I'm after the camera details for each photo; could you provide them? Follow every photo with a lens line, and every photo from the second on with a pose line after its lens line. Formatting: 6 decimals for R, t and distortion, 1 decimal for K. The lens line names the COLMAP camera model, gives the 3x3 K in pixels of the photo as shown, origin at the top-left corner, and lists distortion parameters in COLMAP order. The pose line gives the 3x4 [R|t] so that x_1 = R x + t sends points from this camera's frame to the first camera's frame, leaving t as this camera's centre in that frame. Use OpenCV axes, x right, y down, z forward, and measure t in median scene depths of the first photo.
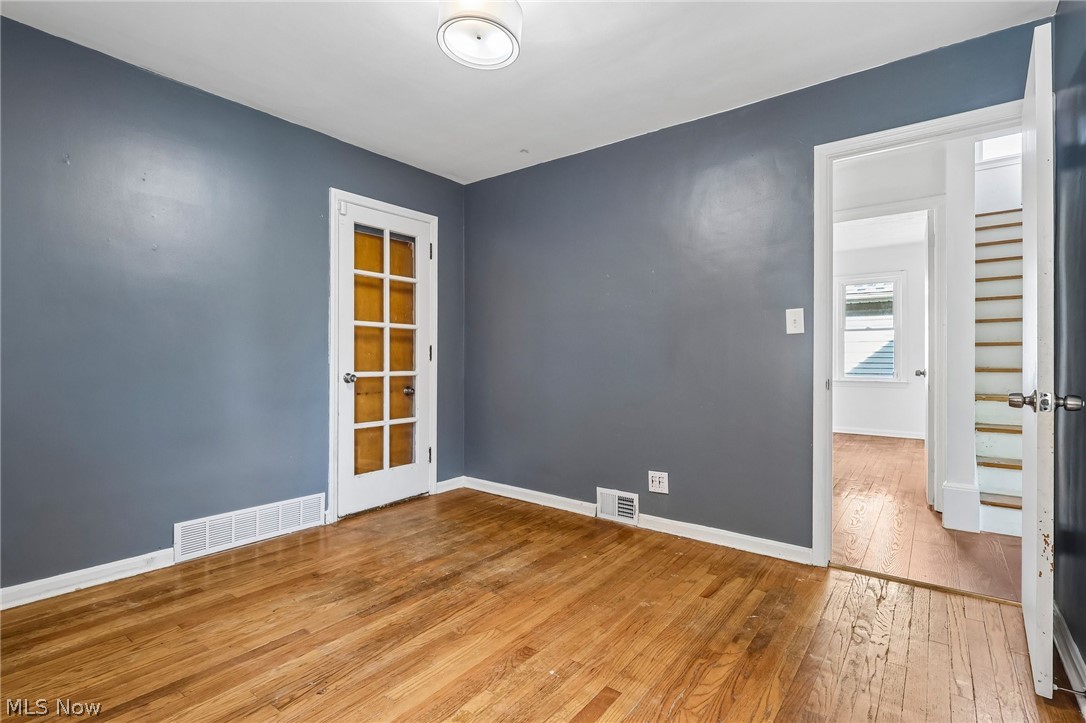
lens RADIAL K [[517.4, 0, 536.8], [0, 517.4, 351.5], [0, 0, 1]] dist [-0.002067, 0.000203]
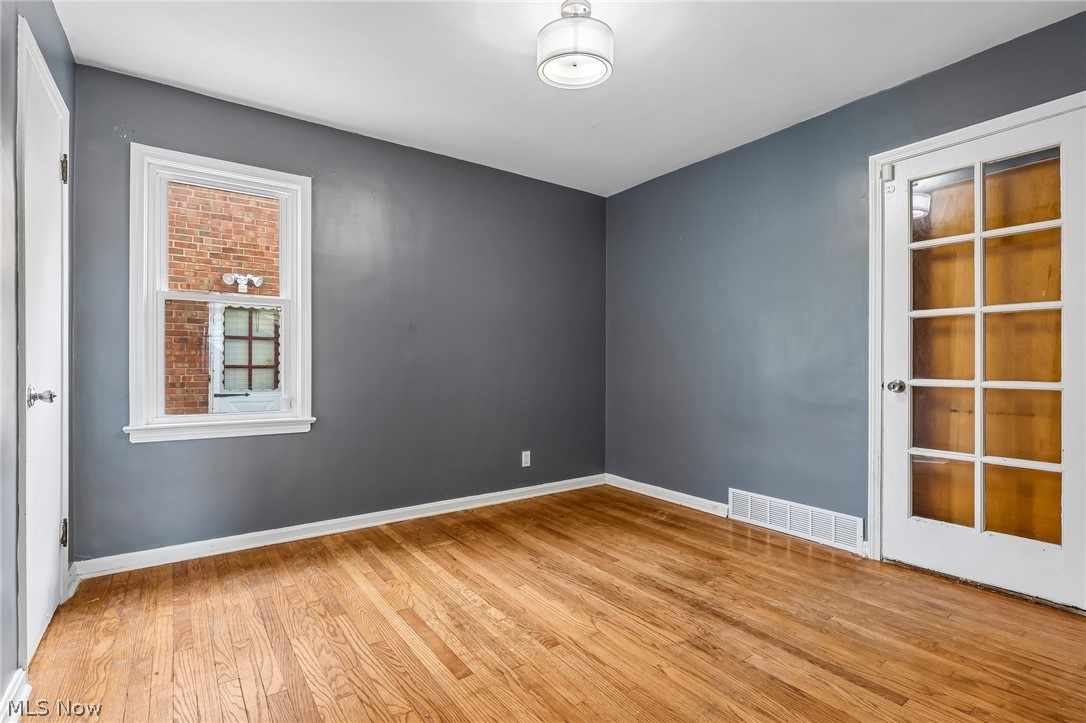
lens RADIAL K [[504.5, 0, 535.6], [0, 504.5, 358.5], [0, 0, 1]] dist [-0.000411, 0.000122]
pose [[-0.287595, -0.011823, -0.957679, 0.666904], [0.011884, 0.999803, -0.015912, 0.015542], [0.957678, -0.015958, -0.287398, 0.874296]]
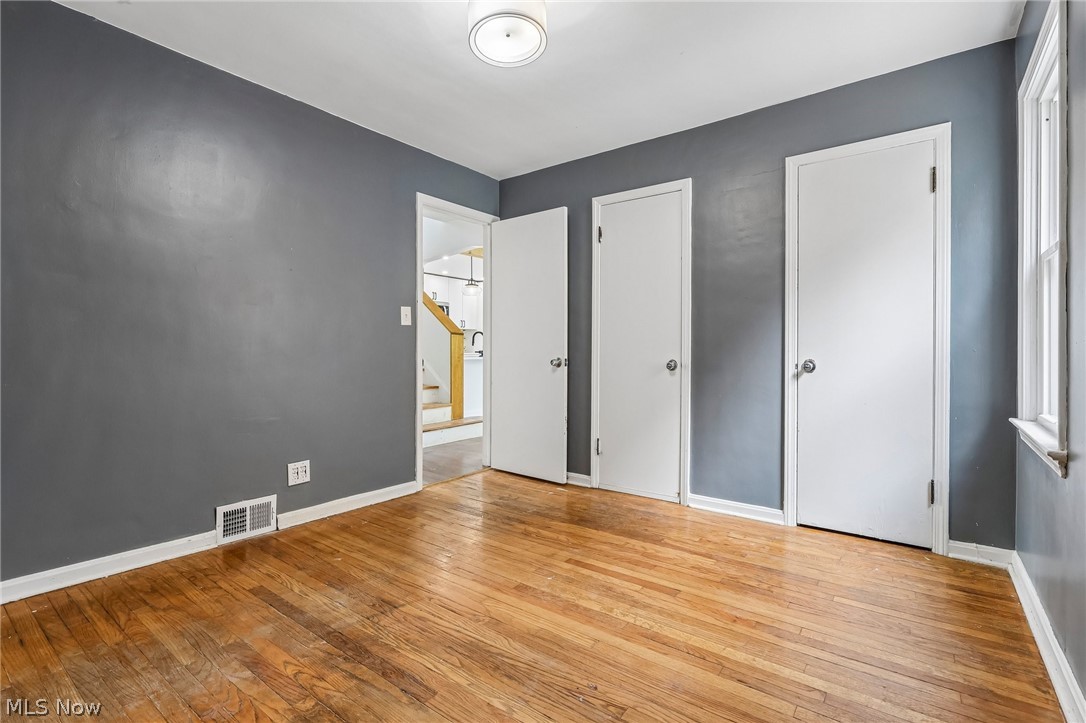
lens RADIAL K [[504.5, 0, 535.6], [0, 504.5, 358.5], [0, 0, 1]] dist [-0.000411, 0.000122]
pose [[-0.007917, -0.018889, 0.999790, -0.807007], [-0.020702, 0.999610, 0.018722, 0.019502], [-0.999754, -0.020549, -0.008305, 0.678220]]
